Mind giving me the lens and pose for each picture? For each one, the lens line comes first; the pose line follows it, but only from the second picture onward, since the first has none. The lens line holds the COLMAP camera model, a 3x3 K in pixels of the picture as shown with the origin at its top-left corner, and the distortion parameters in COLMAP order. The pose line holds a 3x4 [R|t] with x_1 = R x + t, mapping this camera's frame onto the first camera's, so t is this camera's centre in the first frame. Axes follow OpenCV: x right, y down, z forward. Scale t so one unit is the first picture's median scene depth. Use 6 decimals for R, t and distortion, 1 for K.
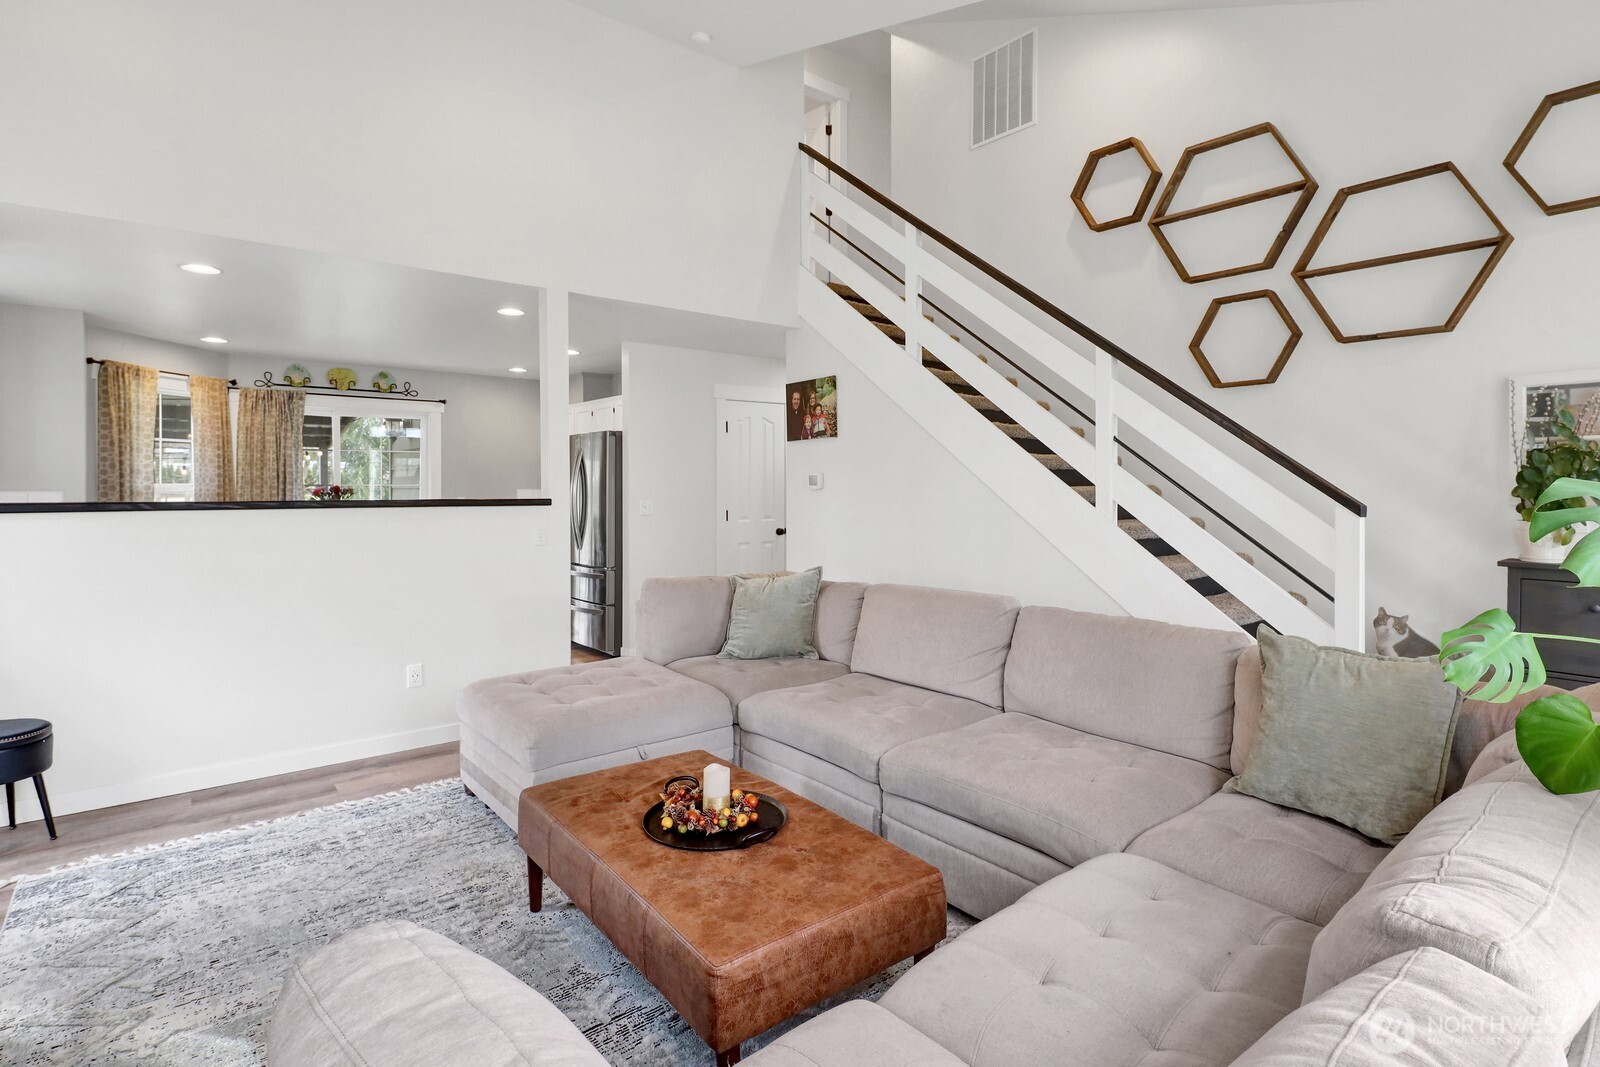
lens RADIAL K [[802.5, 0, 791.1], [0, 802.5, 493.0], [0, 0, 1]] dist [0.006758, -0.001207]
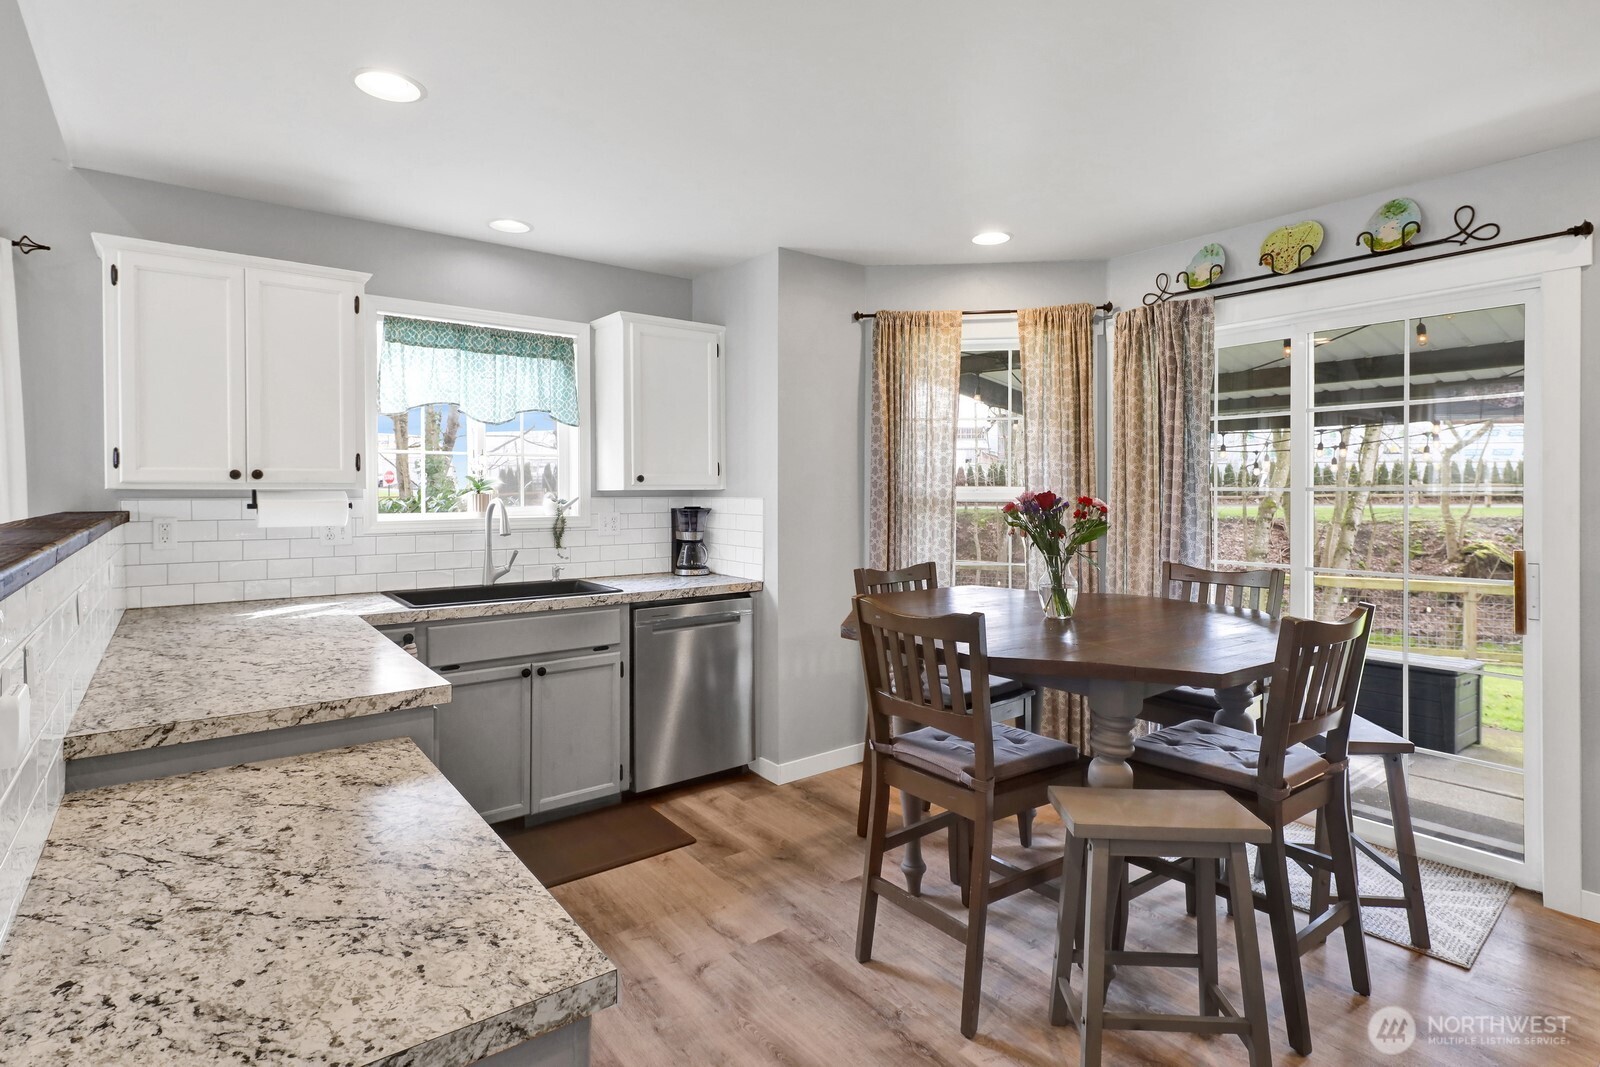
lens RADIAL K [[815.9, 0, 806.9], [0, 815.9, 499.8], [0, 0, 1]] dist [0.006679, -0.002906]
pose [[-0.016954, 0.015021, -0.999743, -0.118111], [-0.009822, 0.999836, 0.015189, -0.009192], [0.999808, 0.010077, -0.016804, 0.836729]]
